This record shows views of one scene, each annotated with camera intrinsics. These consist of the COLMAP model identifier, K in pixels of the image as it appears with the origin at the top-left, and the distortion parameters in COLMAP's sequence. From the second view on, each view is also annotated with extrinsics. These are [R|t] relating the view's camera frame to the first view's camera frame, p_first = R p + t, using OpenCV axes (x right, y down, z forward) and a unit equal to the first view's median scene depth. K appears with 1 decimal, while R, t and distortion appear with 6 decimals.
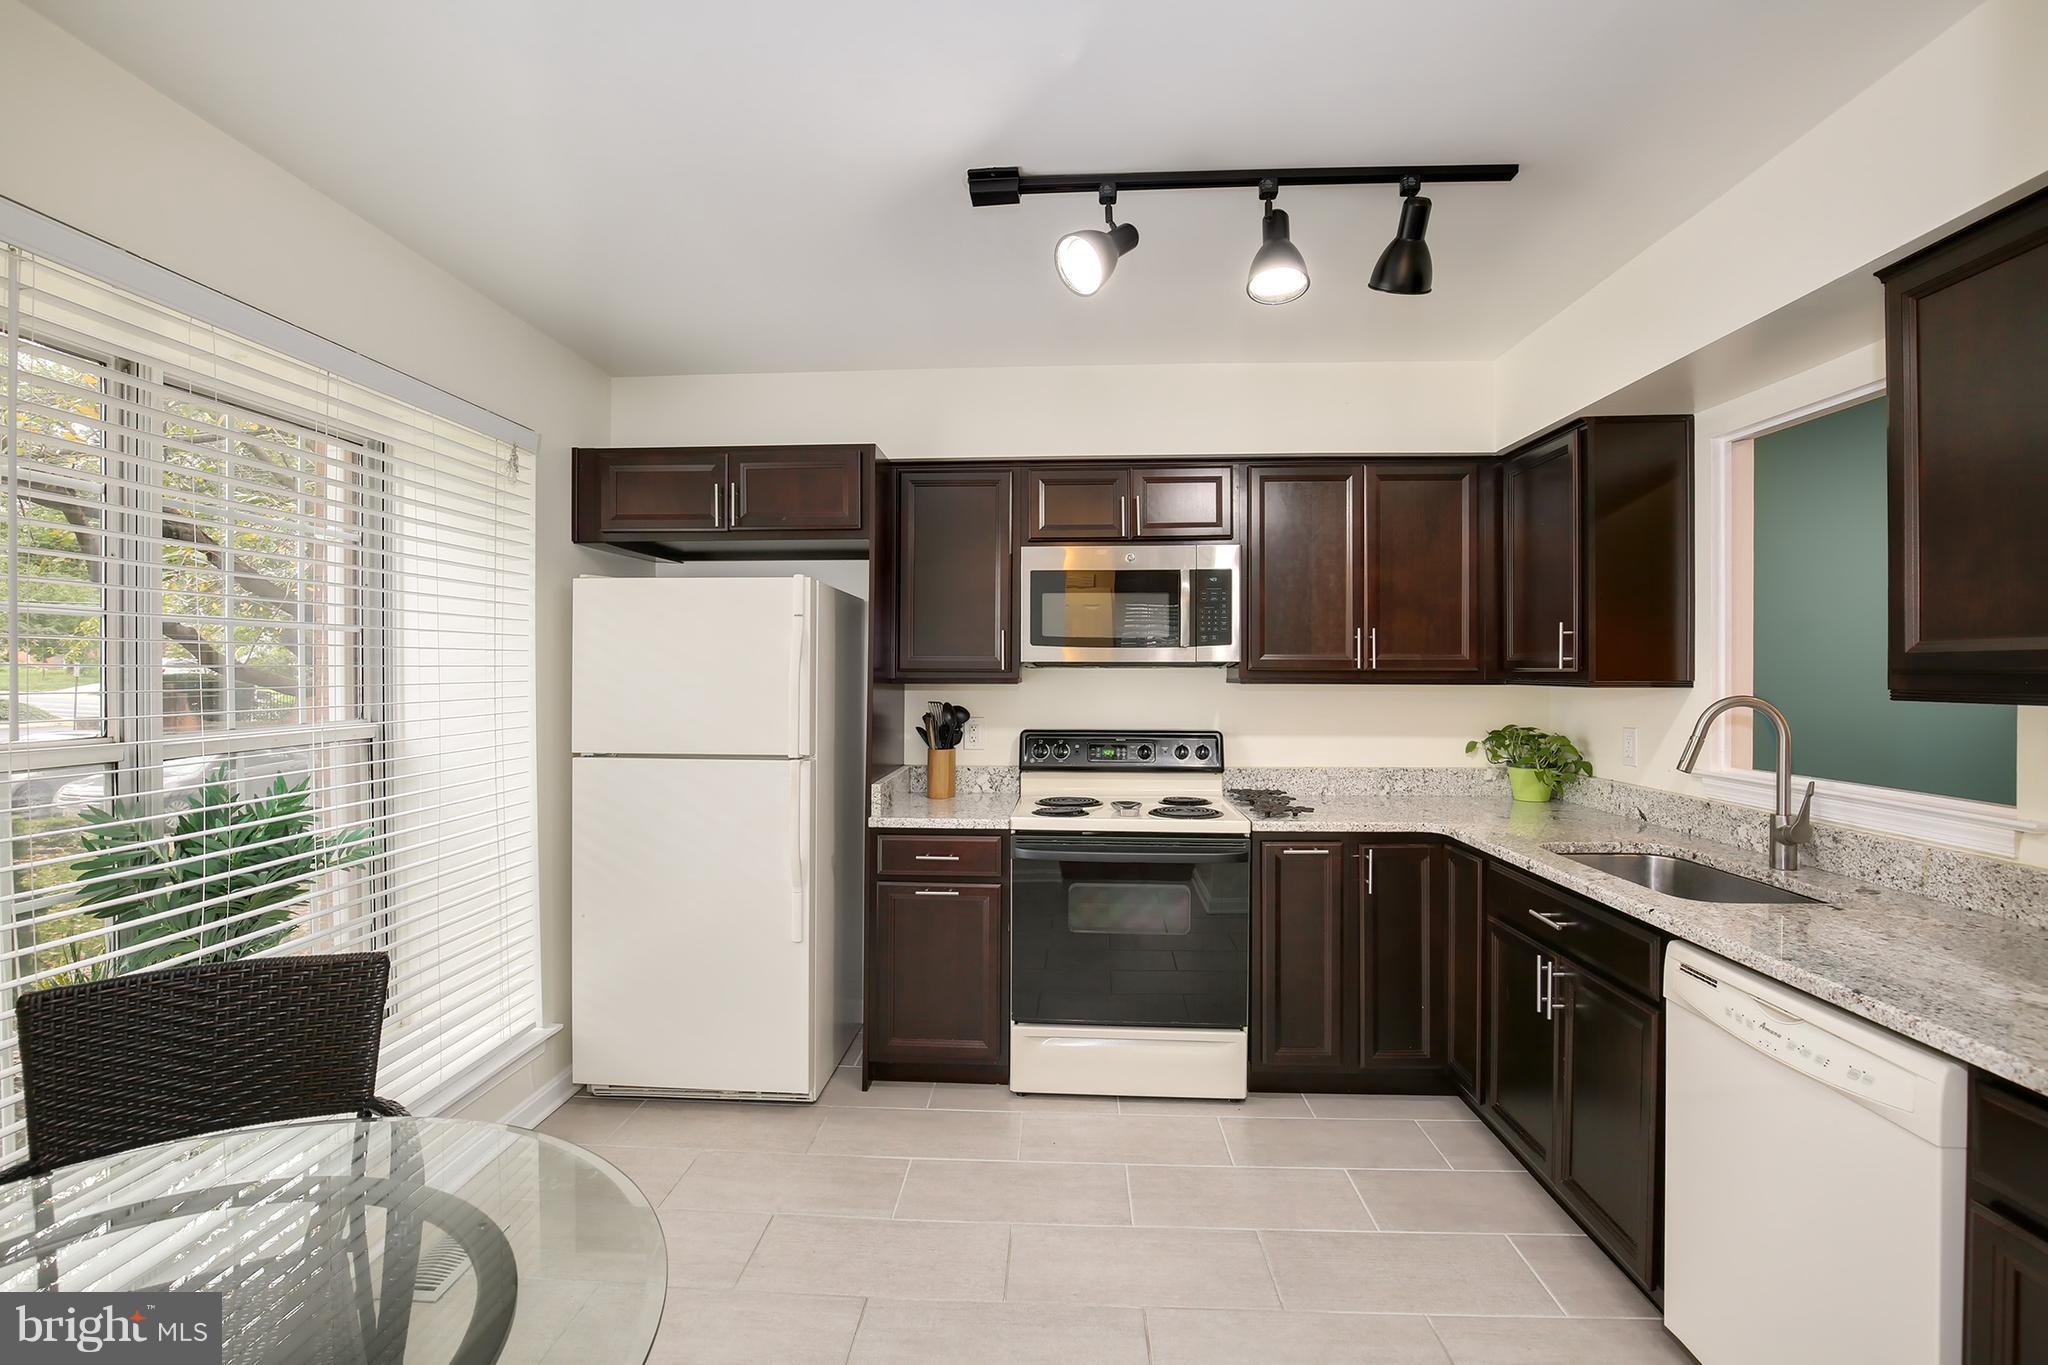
lens RADIAL K [[973.7, 0, 1023.9], [0, 973.7, 677.8], [0, 0, 1]] dist [0.000330, 0.000382]
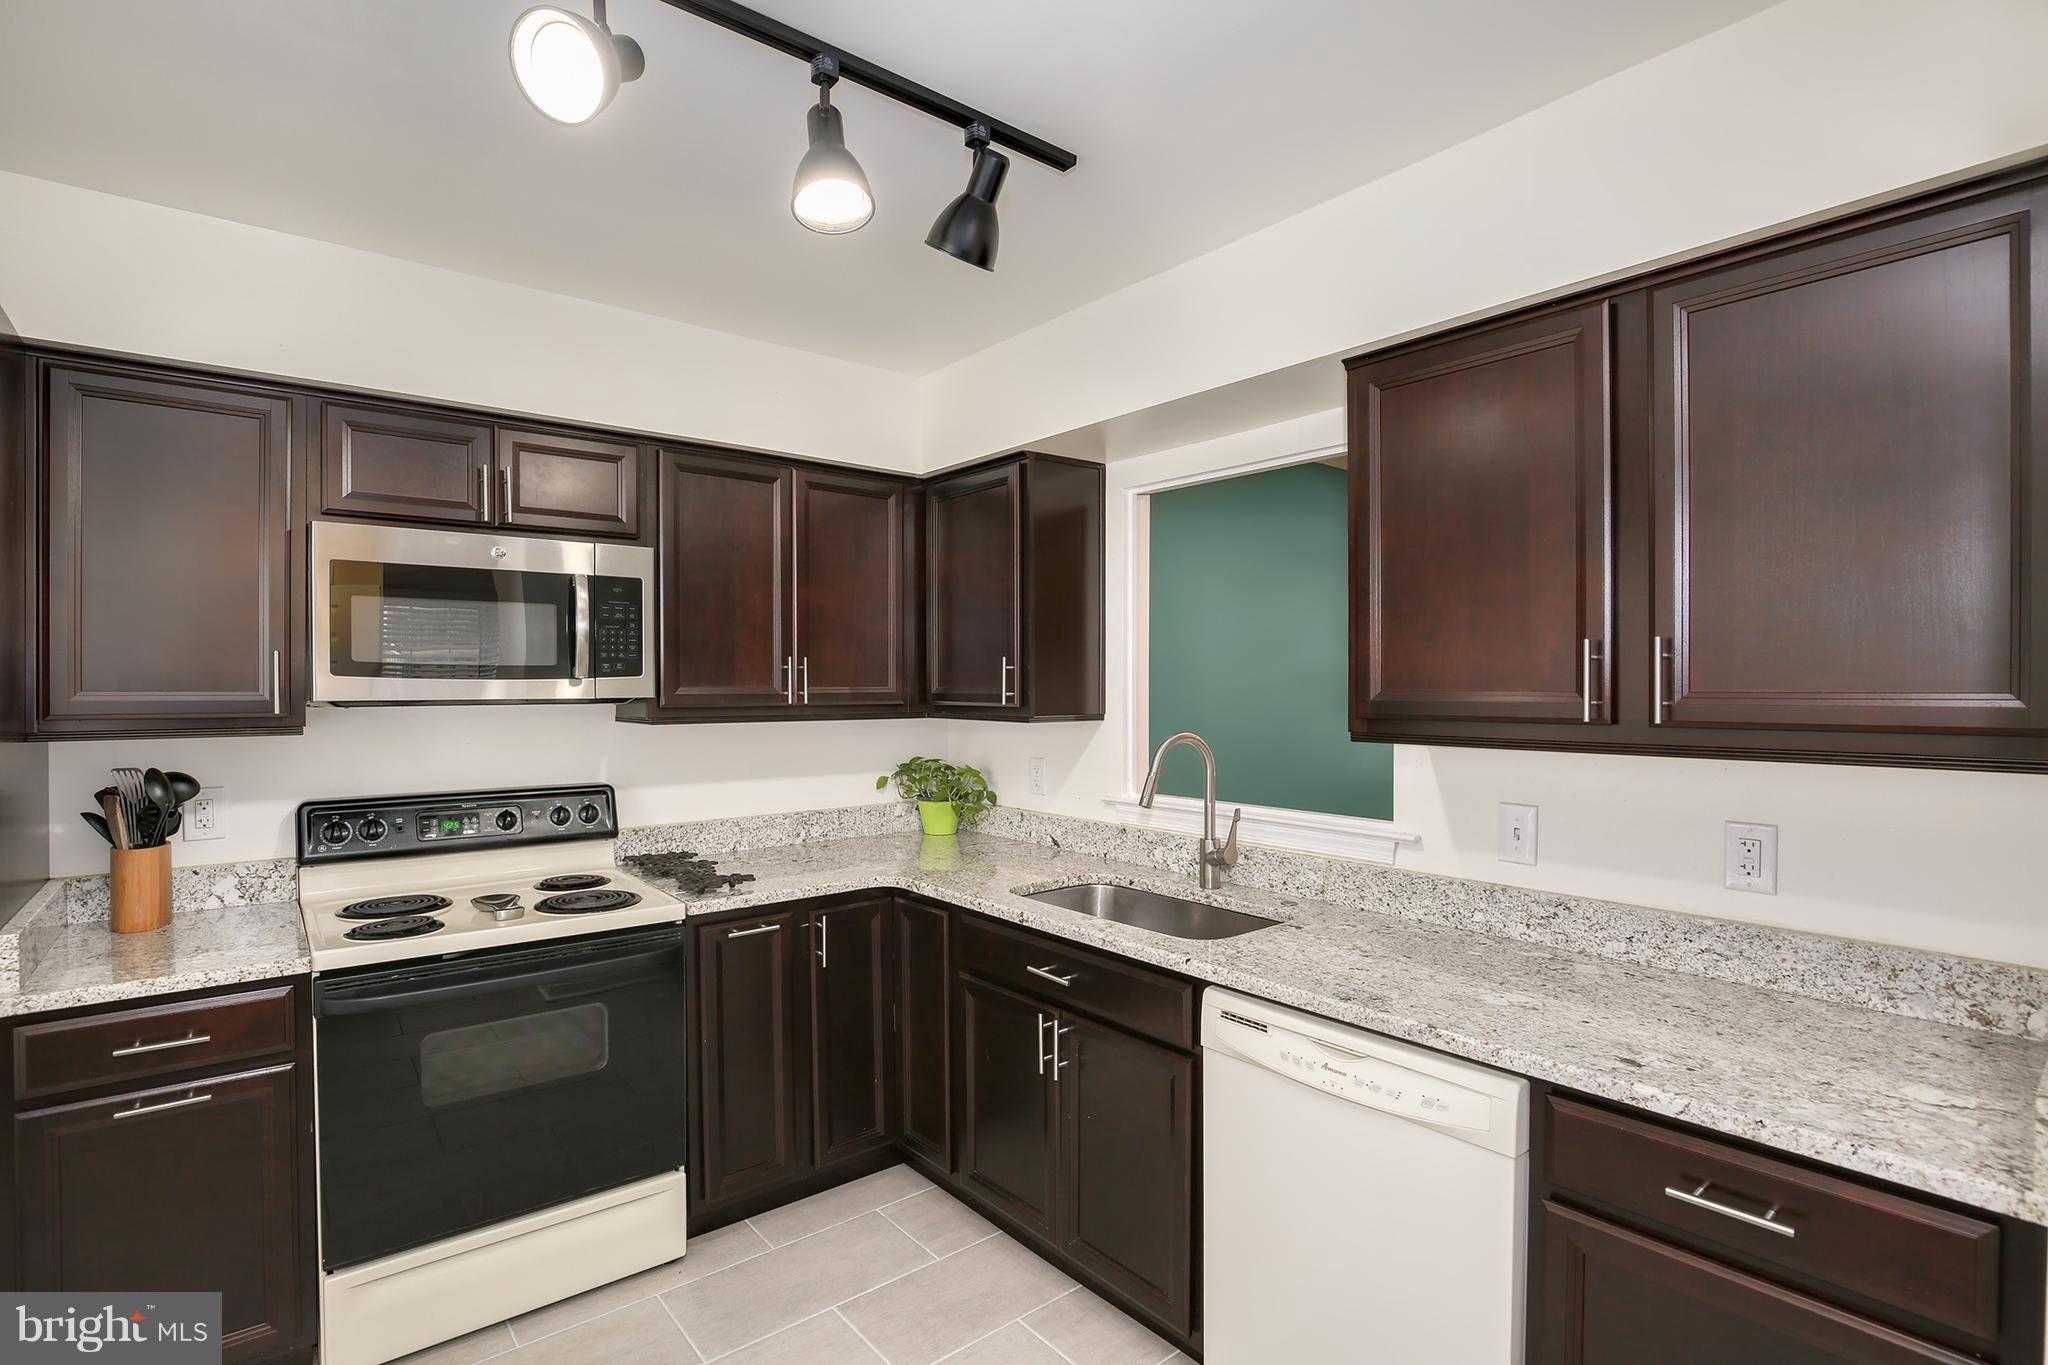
lens RADIAL K [[976.1, 0, 1022.2], [0, 976.1, 694.5], [0, 0, 1]] dist [-0.031735, 0.007792]
pose [[0.744681, -0.009776, 0.667349, -0.084359], [0.006992, 0.999952, 0.006845, -0.023741], [-0.667384, -0.000431, 0.744714, 0.238665]]
